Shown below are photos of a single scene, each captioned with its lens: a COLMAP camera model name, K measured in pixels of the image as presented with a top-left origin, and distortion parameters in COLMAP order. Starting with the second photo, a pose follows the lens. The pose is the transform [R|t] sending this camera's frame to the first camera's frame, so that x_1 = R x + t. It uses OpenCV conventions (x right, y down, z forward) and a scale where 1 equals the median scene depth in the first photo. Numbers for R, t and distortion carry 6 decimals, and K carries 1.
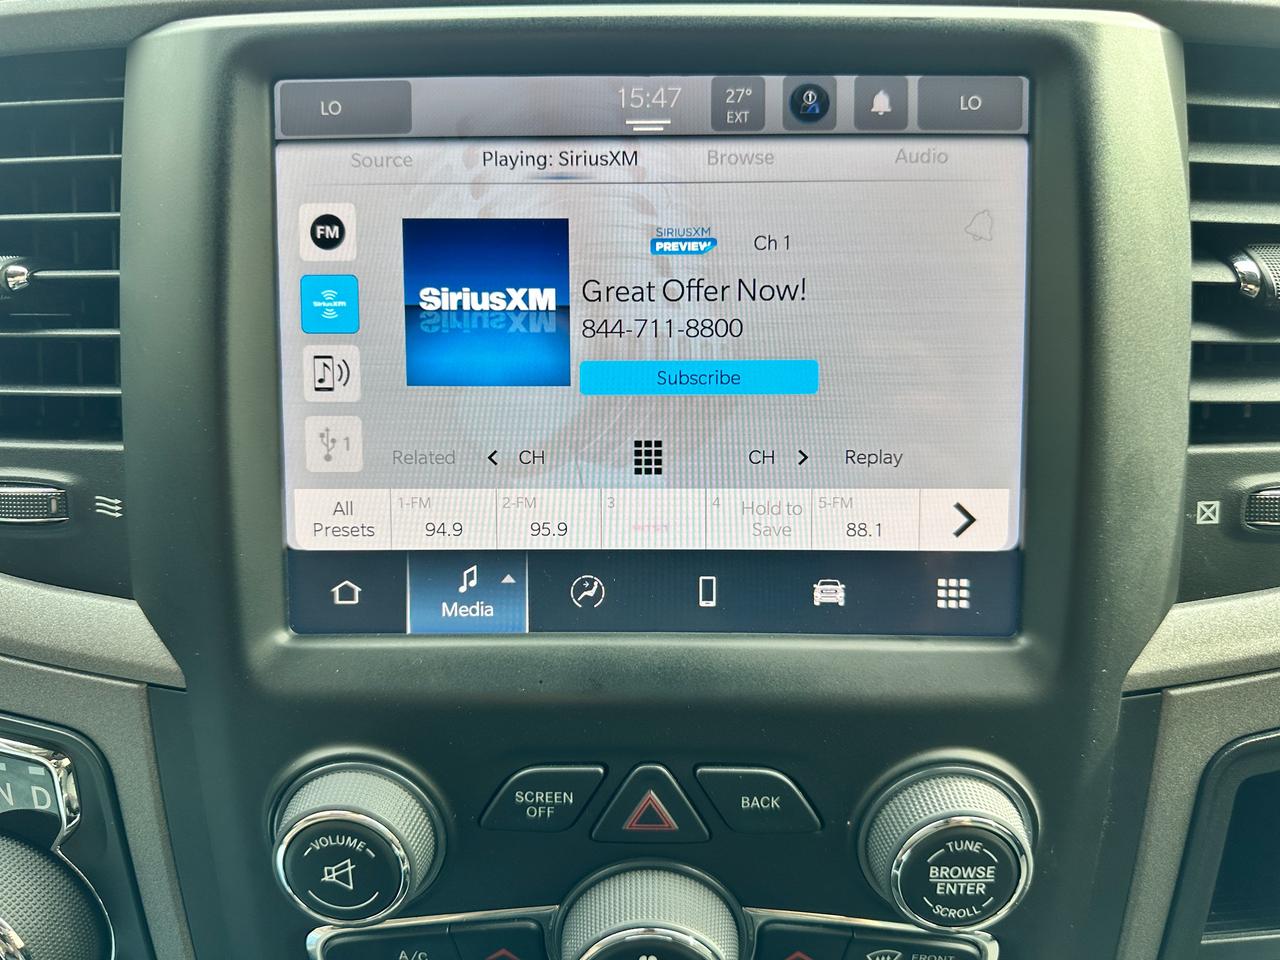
lens RADIAL K [[919.1, 0, 643.2], [0, 919.1, 484.6], [0, 0, 1]] dist [0.019460, -0.031862]
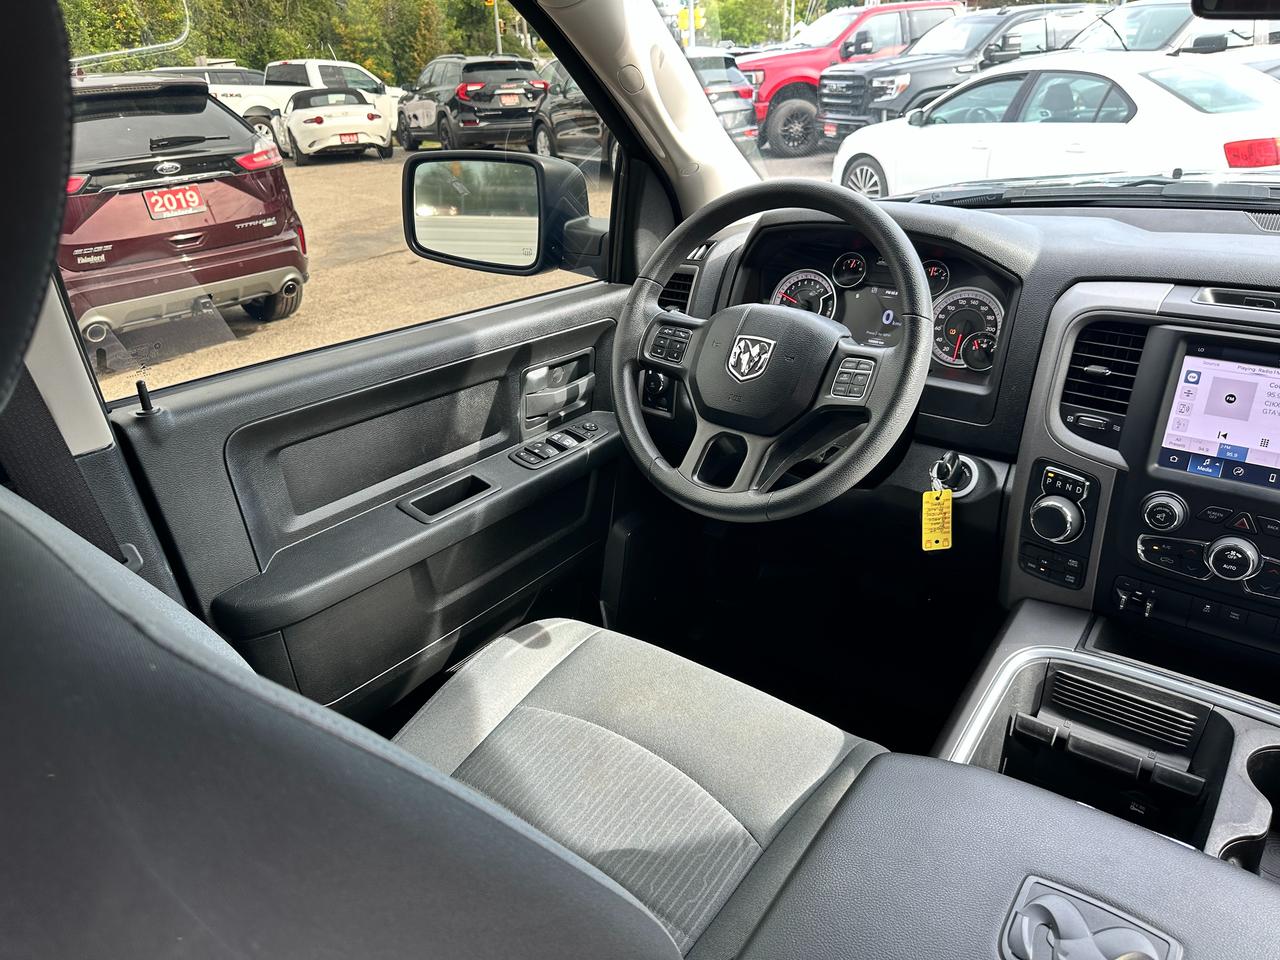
lens RADIAL K [[919.1, 0, 632.0], [0, 919.1, 483.7], [0, 0, 1]] dist [0.019460, -0.031862]
pose [[0.797101, 0.231833, -0.557569, 0.090100], [-0.216457, 0.971700, 0.094579, 0.387703], [0.563717, 0.045300, 0.824725, -4.141016]]
